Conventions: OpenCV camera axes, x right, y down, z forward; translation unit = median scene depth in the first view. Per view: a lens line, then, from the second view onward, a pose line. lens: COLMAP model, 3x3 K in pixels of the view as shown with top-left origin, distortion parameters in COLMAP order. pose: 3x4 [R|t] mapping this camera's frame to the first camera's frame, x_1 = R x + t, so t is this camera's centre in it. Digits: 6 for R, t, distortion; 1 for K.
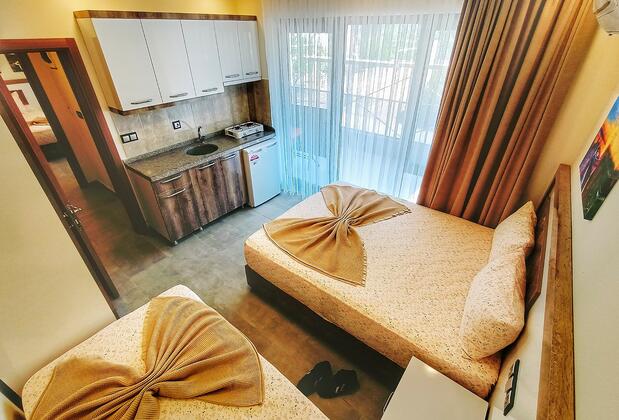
lens RADIAL K [[281.8, 0, 308.4], [0, 281.8, 208.0], [0, 0, 1]] dist [0.000285, 0.000420]
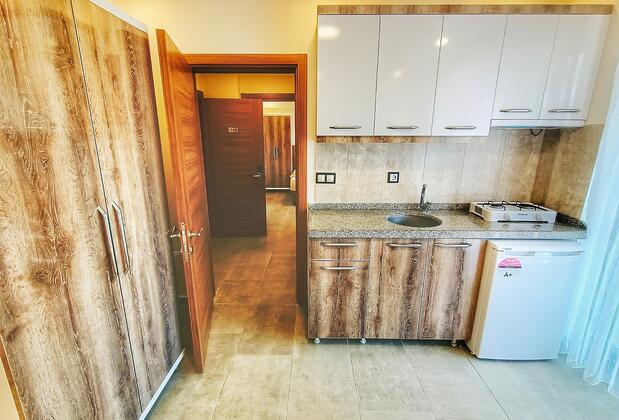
lens RADIAL K [[281.8, 0, 308.4], [0, 281.8, 208.0], [0, 0, 1]] dist [0.000285, 0.000420]
pose [[0.604525, 0.205277, -0.769682, -0.051187], [-0.431289, 0.896701, -0.099590, -0.070030], [0.669731, 0.392160, 0.630611, 0.448393]]
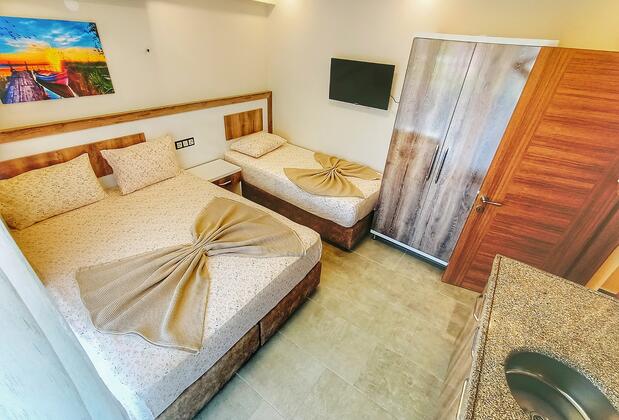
lens RADIAL K [[281.8, 0, 308.4], [0, 281.8, 208.0], [0, 0, 1]] dist [0.000285, 0.000420]
pose [[-0.997254, -0.028051, -0.068540, -0.082404], [-0.073927, 0.432082, 0.898799, -0.536433], [0.004403, 0.901398, -0.432969, 0.931703]]
